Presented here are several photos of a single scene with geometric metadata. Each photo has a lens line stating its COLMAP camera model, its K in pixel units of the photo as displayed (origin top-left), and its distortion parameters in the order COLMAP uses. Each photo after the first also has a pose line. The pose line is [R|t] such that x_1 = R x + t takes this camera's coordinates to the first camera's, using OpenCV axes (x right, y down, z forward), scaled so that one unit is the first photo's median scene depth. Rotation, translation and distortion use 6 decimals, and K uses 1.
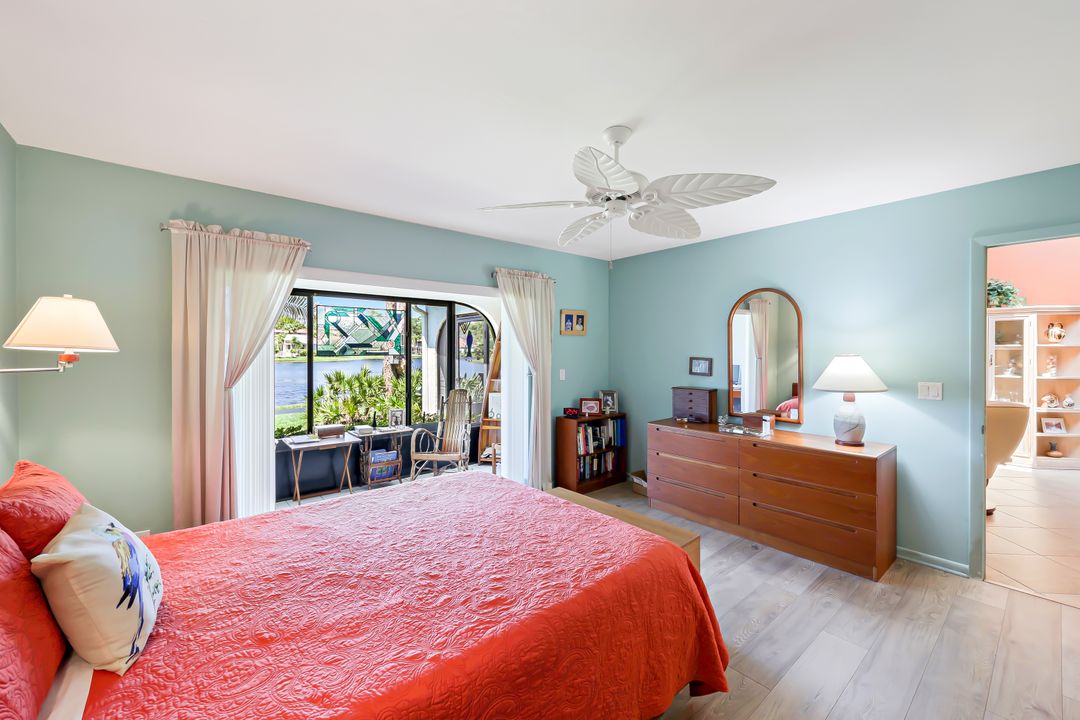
lens RADIAL K [[451.3, 0, 538.7], [0, 451.3, 353.2], [0, 0, 1]] dist [-0.003937, 0.001700]
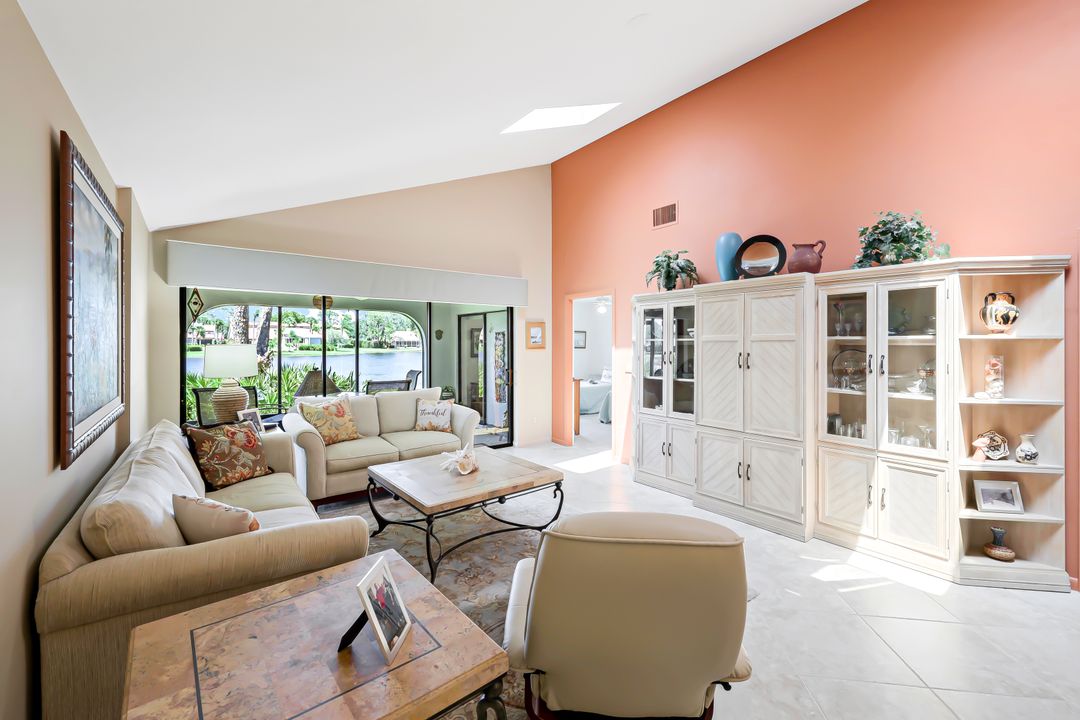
lens RADIAL K [[451.3, 0, 550.4], [0, 451.3, 343.3], [0, 0, 1]] dist [-0.003937, 0.001700]
pose [[0.998415, 0.000209, -0.056282, 0.670640], [-0.000683, 0.999964, -0.008399, -0.005401], [0.056279, 0.008425, 0.998380, 0.466969]]
